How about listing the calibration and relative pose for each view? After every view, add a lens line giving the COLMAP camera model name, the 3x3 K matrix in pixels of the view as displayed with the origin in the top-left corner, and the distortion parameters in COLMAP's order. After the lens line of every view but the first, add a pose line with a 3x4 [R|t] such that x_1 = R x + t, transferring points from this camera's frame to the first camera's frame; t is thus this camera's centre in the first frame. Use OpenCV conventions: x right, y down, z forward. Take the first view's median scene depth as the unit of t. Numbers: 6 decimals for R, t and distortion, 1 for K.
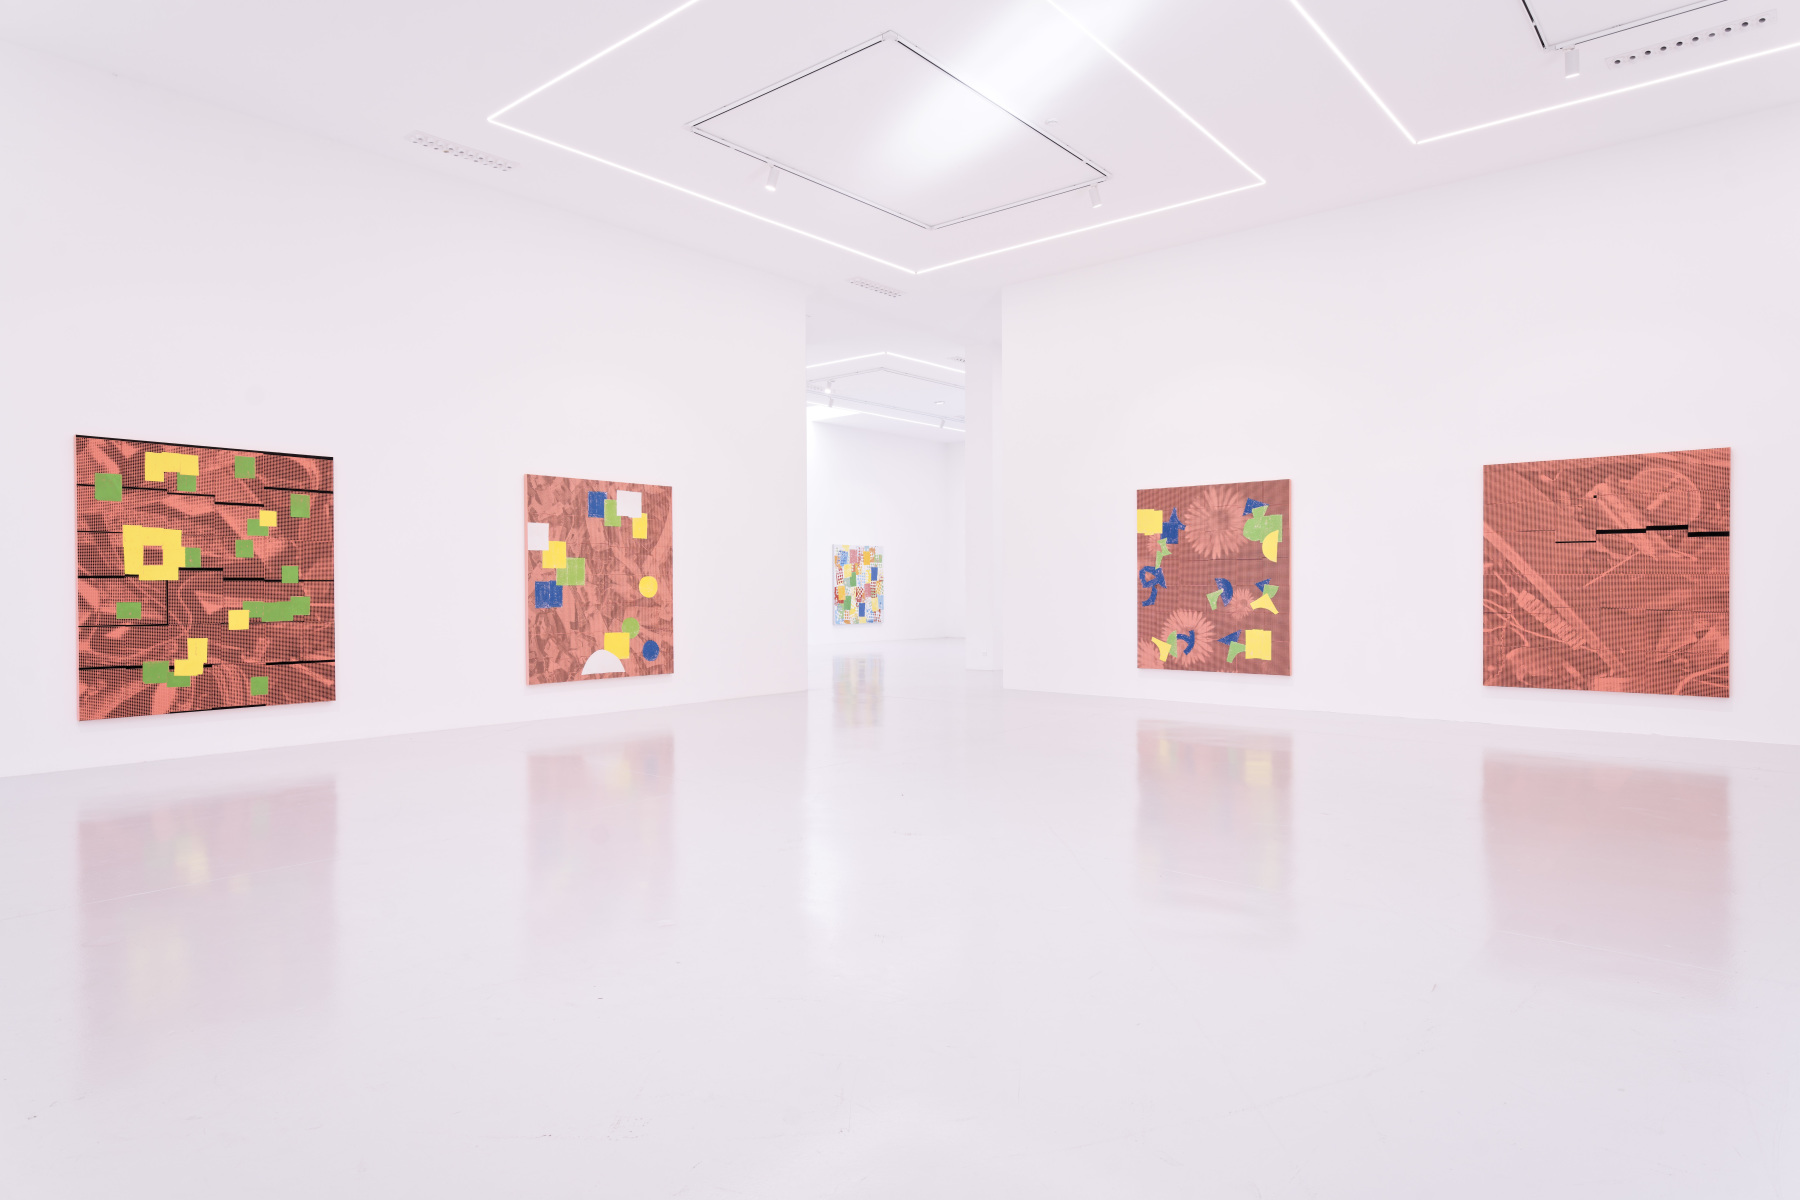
lens RADIAL K [[1018.4, 0, 898.1], [0, 1018.4, 606.1], [0, 0, 1]] dist [-0.008985, -0.002413]
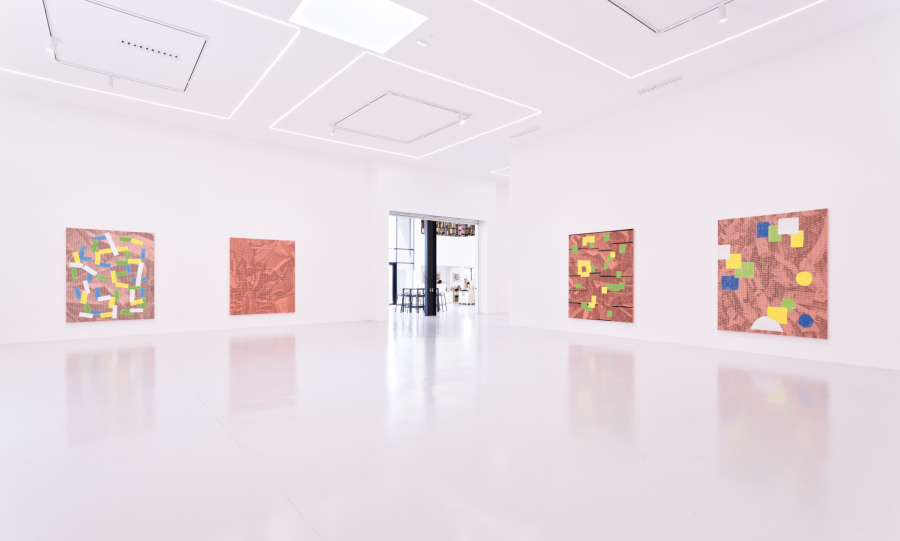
lens RADIAL K [[458.9, 0, 447.0], [0, 458.9, 271.4], [0, 0, 1]] dist [0.000849, 0.000422]
pose [[-0.238348, -0.007020, -0.971154, 0.684834], [-0.007405, 0.999958, -0.005411, -0.027847], [0.971152, 0.005902, -0.238390, 0.814852]]
